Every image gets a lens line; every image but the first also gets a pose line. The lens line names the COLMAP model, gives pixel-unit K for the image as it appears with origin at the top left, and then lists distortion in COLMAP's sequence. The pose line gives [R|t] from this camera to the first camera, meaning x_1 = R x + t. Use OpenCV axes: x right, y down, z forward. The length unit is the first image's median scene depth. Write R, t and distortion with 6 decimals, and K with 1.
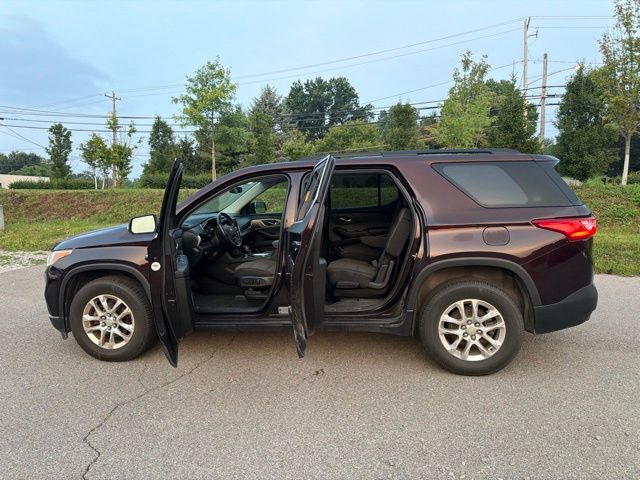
lens RADIAL K [[448.0, 0, 317.4], [0, 448.0, 236.6], [0, 0, 1]] dist [-0.000361, -0.008606]
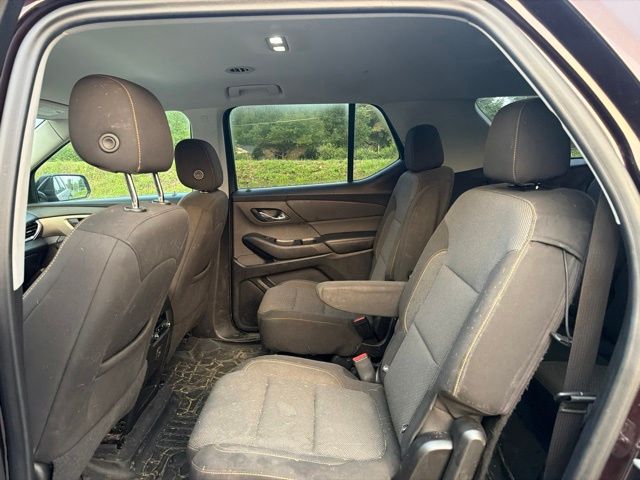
lens RADIAL K [[449.1, 0, 321.3], [0, 449.1, 236.4], [0, 0, 1]] dist [-0.000884, -0.009804]
pose [[0.987500, -0.019068, 0.156463, 0.041759], [0.011419, 0.998702, 0.049638, -0.039057], [-0.157207, -0.047231, 0.986436, 0.572239]]
